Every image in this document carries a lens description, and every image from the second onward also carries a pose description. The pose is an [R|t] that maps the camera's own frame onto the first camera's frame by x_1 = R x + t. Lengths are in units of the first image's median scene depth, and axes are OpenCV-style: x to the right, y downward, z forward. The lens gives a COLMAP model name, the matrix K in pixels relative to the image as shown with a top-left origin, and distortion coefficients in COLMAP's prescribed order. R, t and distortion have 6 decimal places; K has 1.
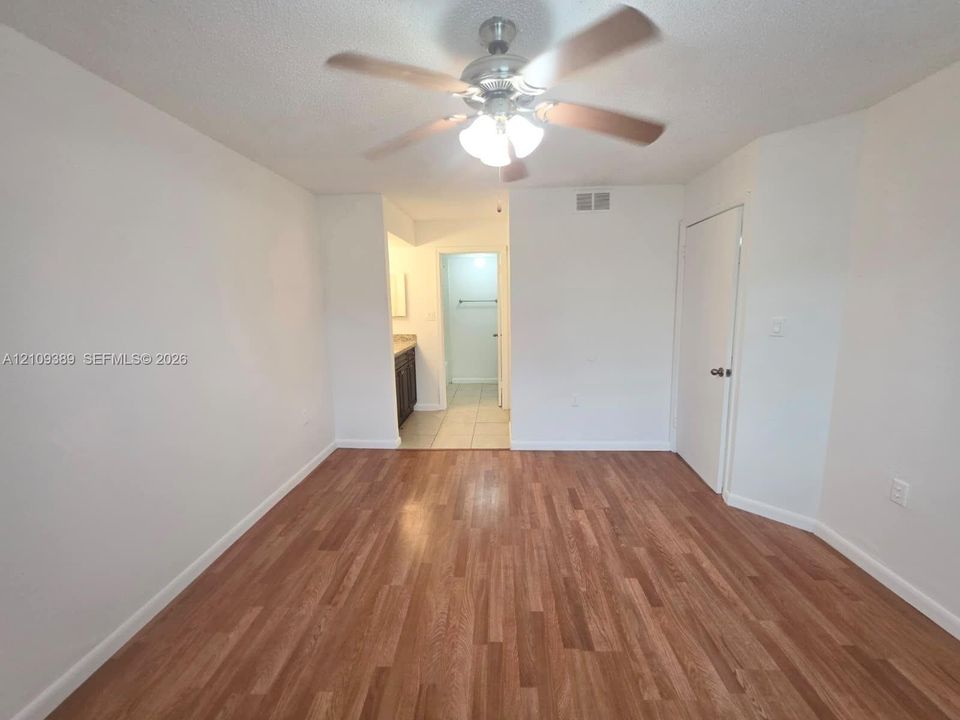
lens RADIAL K [[384.2, 0, 478.5], [0, 384.2, 356.7], [0, 0, 1]] dist [0.000189, -0.000306]
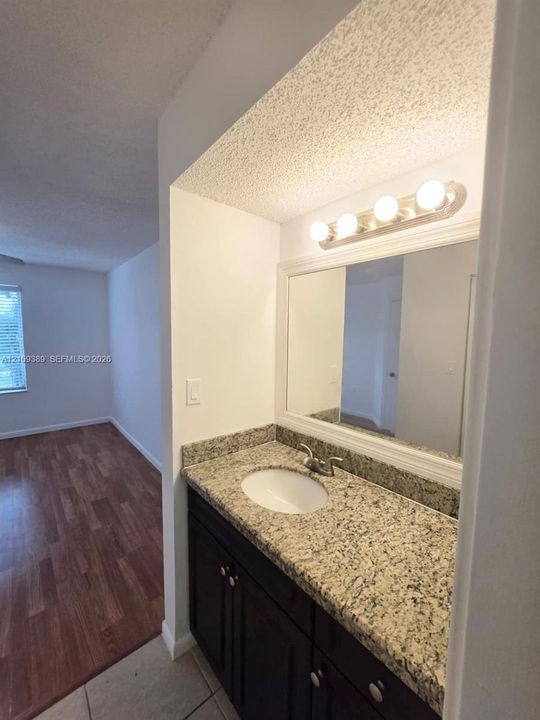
lens RADIAL K [[288.2, 0, 269.2], [0, 288.2, 358.7], [0, 0, 1]] dist [0.000189, -0.000306]
pose [[-0.719236, 0.070634, -0.691166, -0.139980], [-0.105936, 0.972037, 0.209576, -0.381097], [0.686642, 0.223954, -0.691641, 2.320586]]
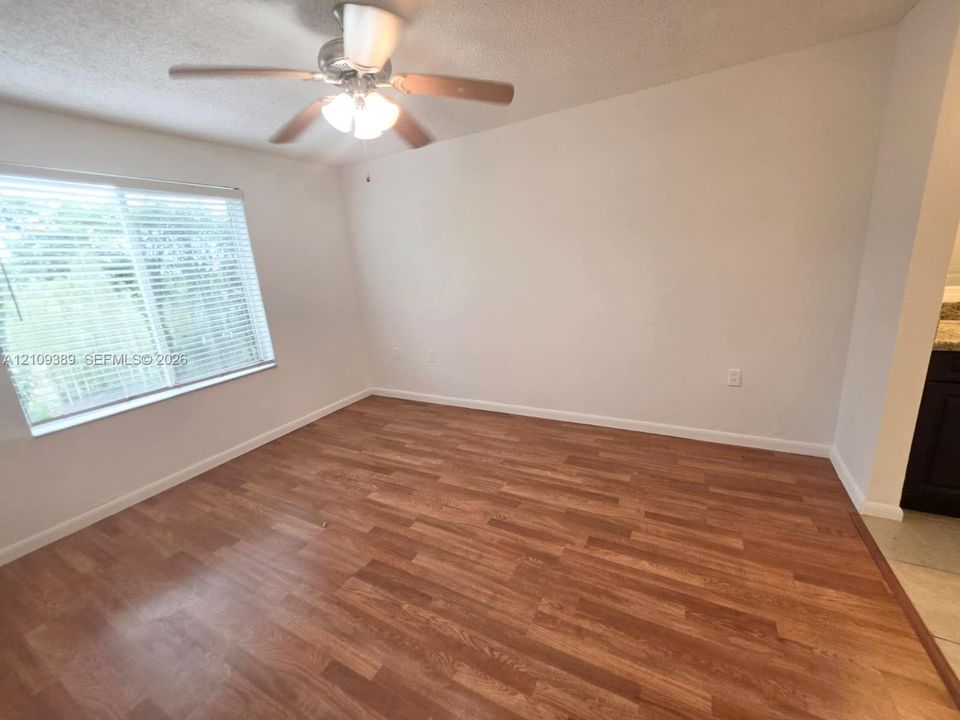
lens RADIAL K [[384.2, 0, 478.6], [0, 384.2, 356.5], [0, 0, 1]] dist [0.000189, -0.000306]
pose [[-0.429455, 0.271786, -0.861220, 0.721702], [-0.055781, 0.943835, 0.325673, -0.183635], [0.901364, 0.187902, -0.390175, 1.264204]]
